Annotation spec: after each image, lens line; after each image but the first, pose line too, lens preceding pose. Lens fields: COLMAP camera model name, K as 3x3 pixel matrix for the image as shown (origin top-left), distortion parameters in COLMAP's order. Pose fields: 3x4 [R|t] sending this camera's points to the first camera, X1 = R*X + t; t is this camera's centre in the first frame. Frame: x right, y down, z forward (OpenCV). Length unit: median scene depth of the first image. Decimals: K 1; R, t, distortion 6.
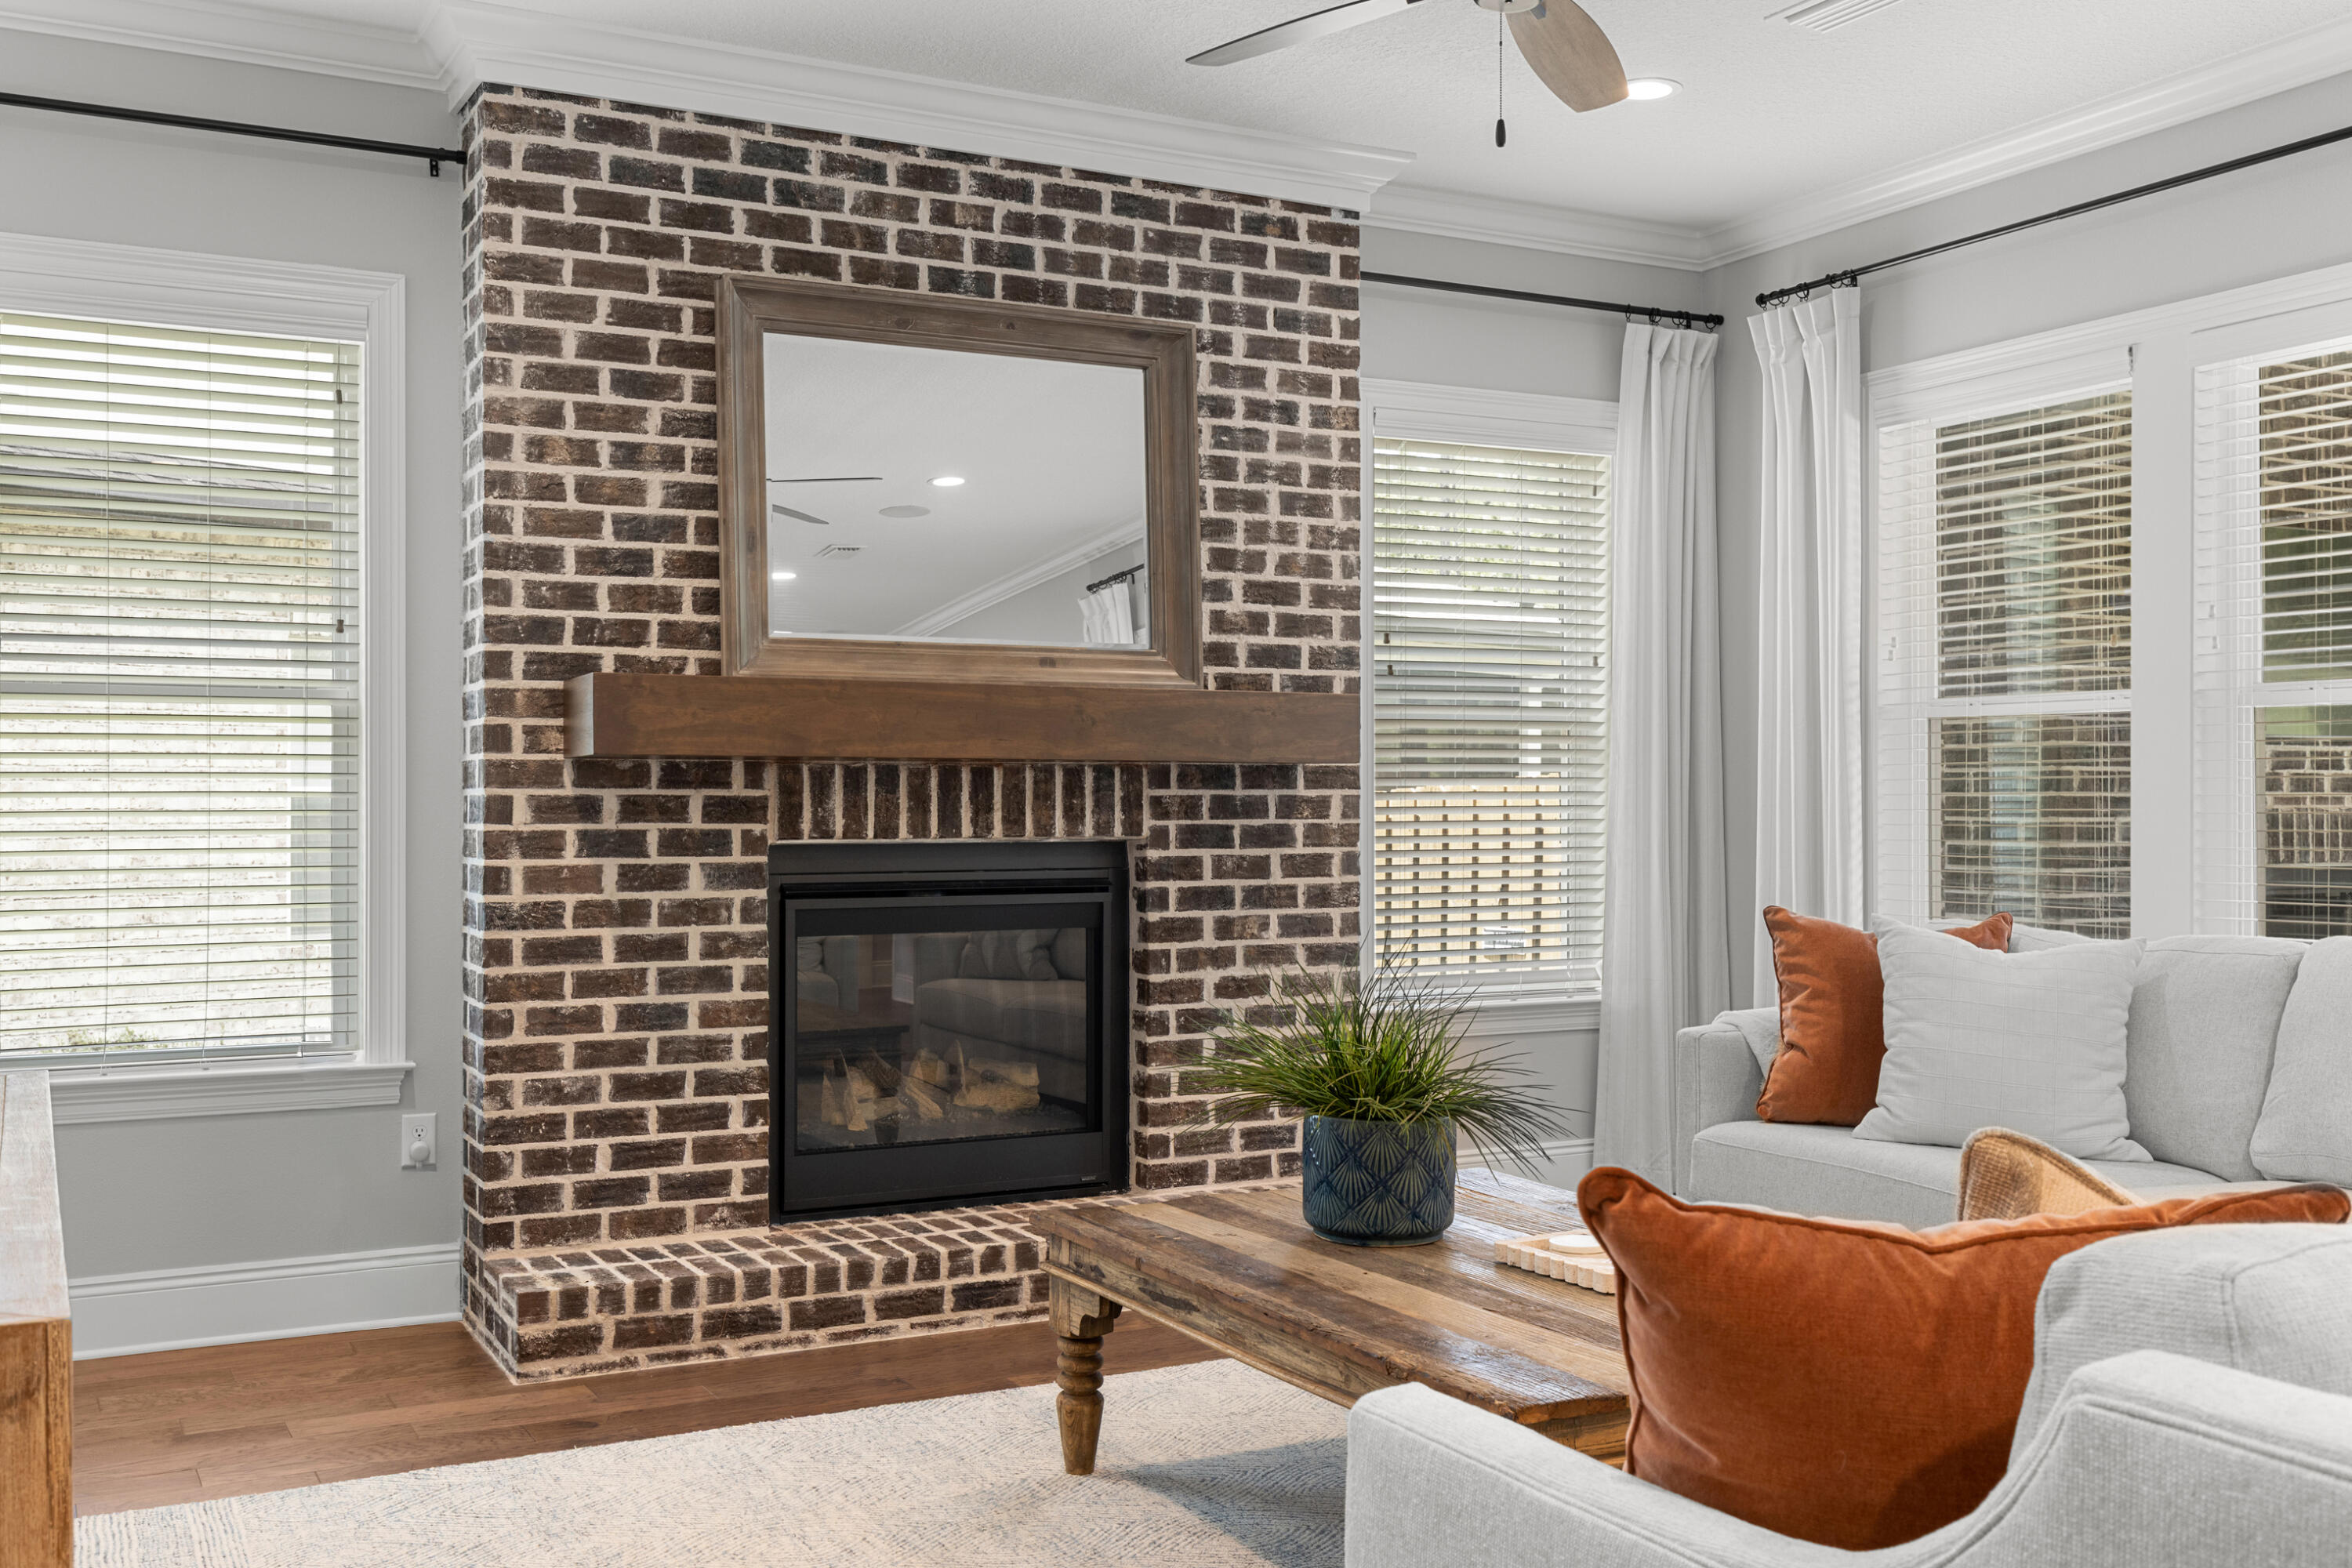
lens RADIAL K [[2191.2, 0, 1176.0], [0, 2191.2, 784.0], [0, 0, 1]] dist [-0.009252, 0.029738]
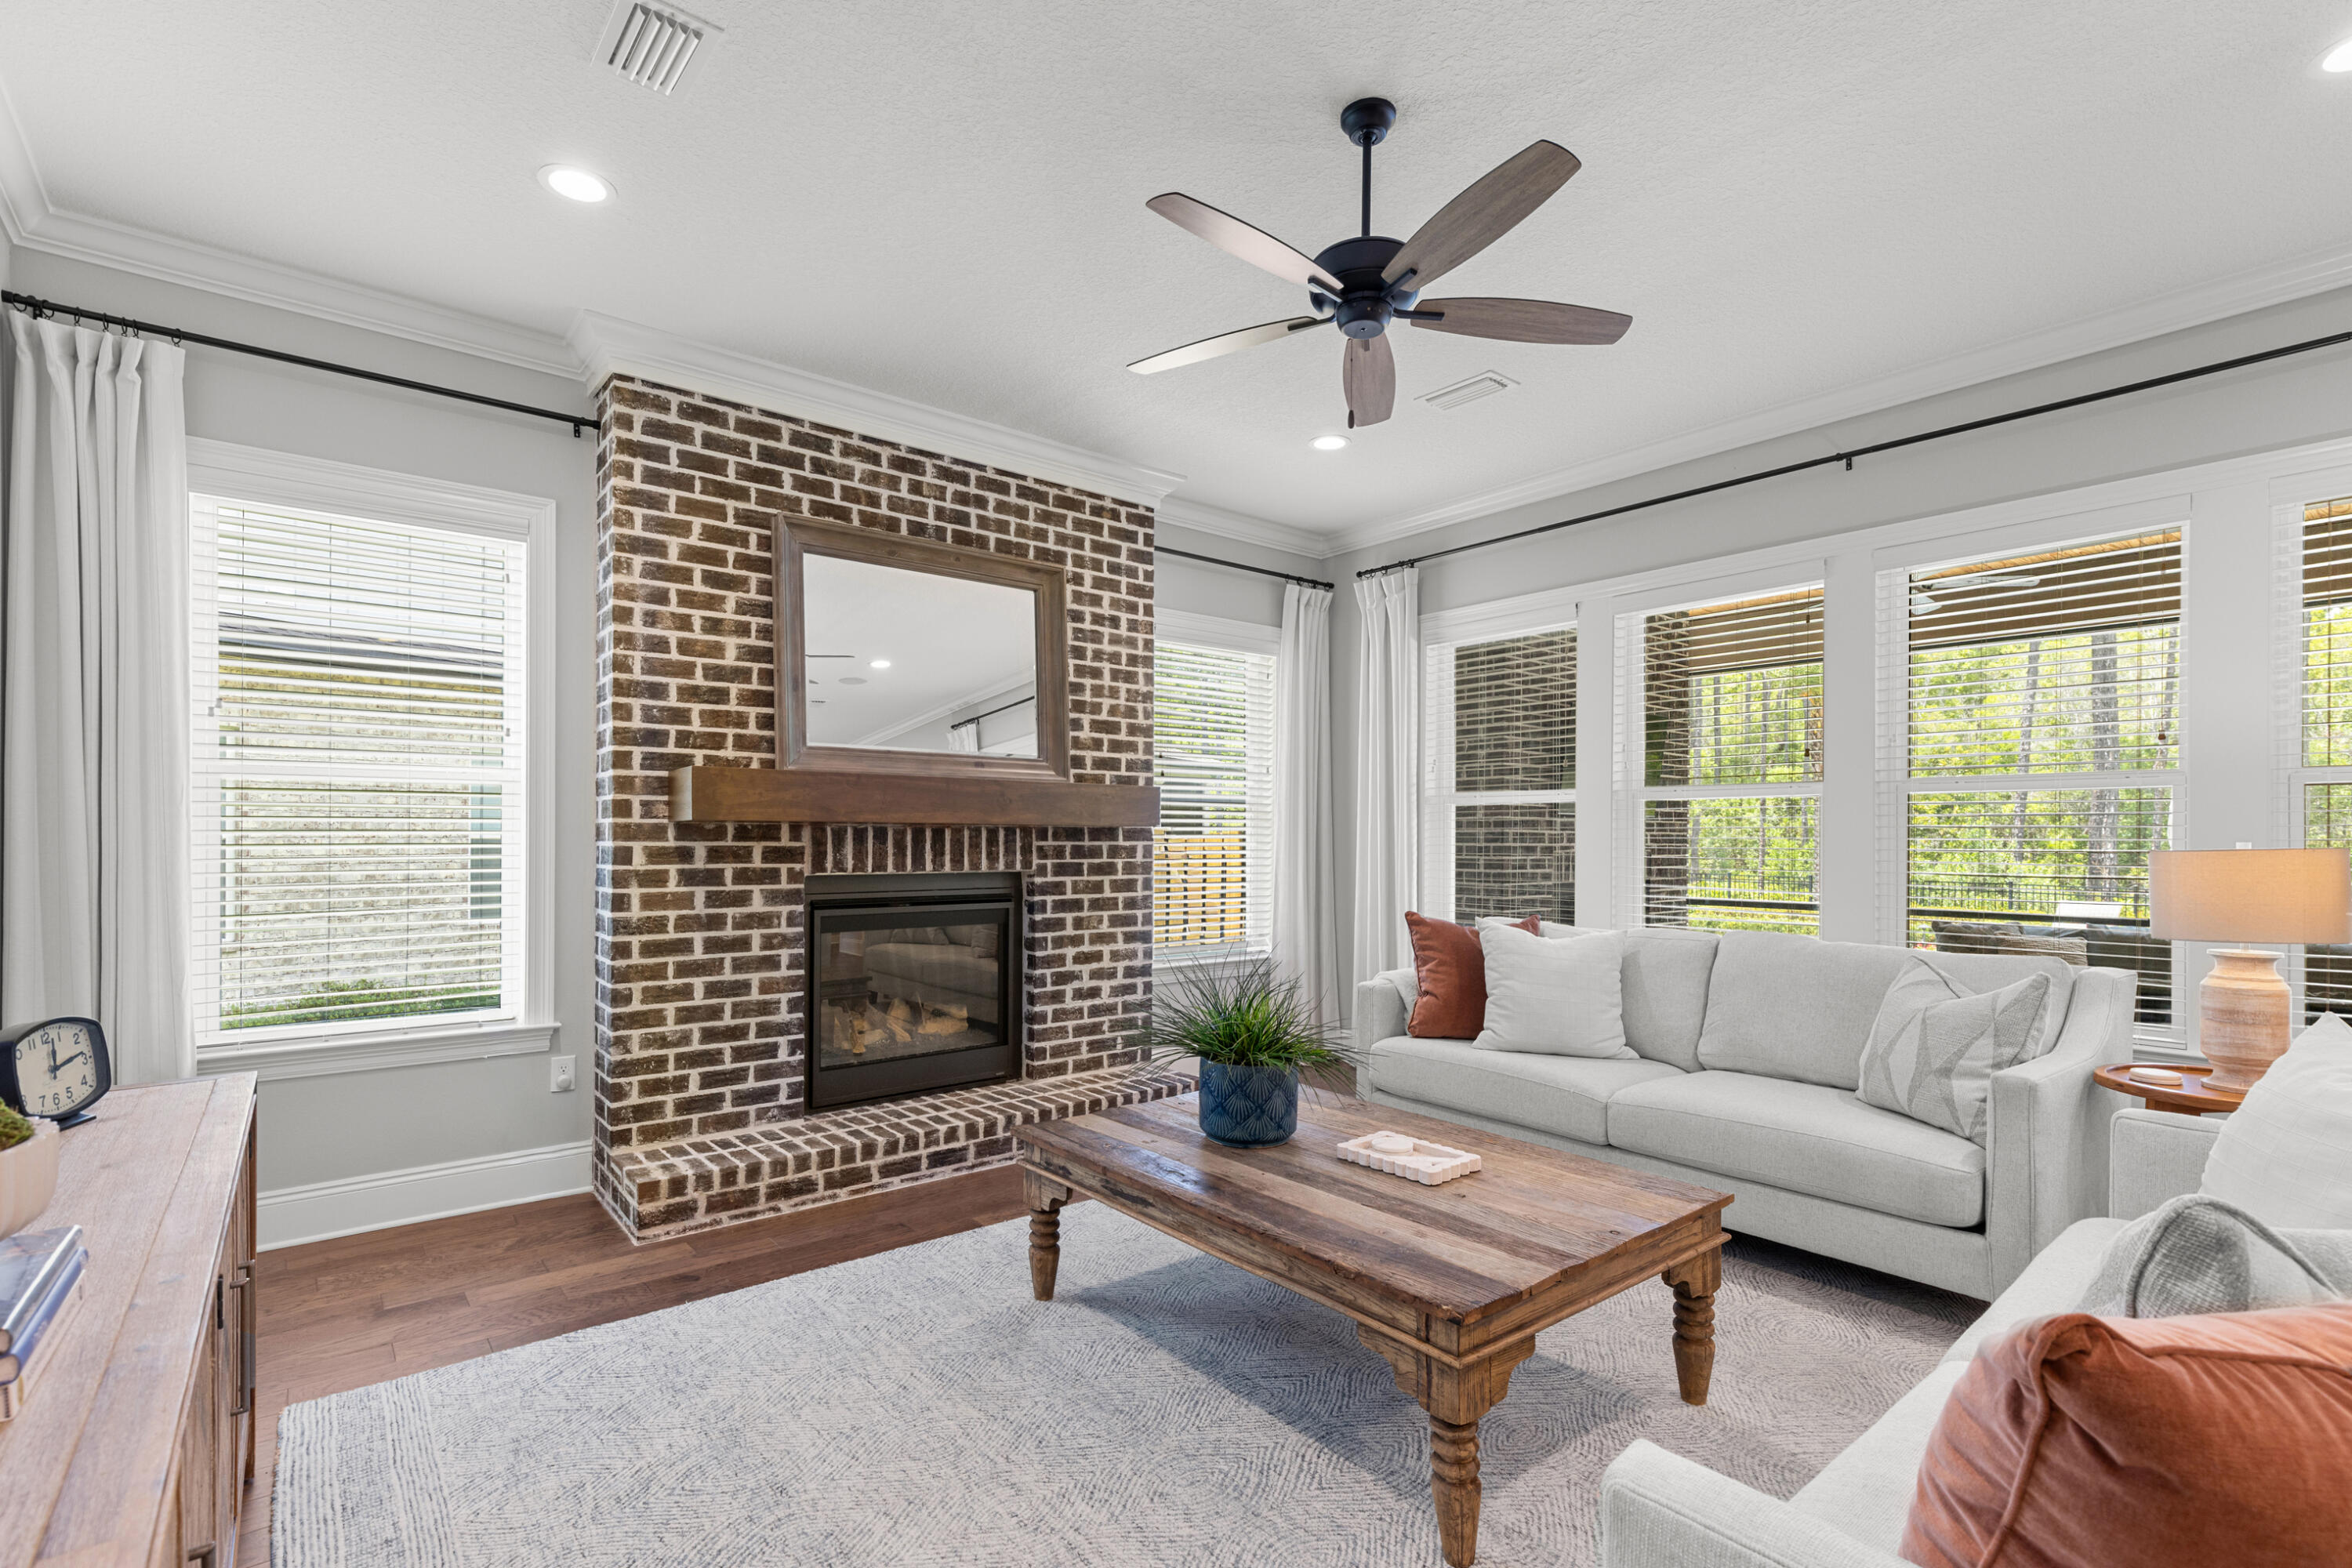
lens RADIAL K [[1078.5, 0, 1174.0], [0, 1078.5, 832.3], [0, 0, 1]] dist [0.000903, -0.000671]
pose [[0.981304, 0.005070, 0.192398, -0.075990], [-0.005401, 0.999985, 0.001197, -0.007049], [-0.192389, -0.002214, 0.981316, 0.188353]]
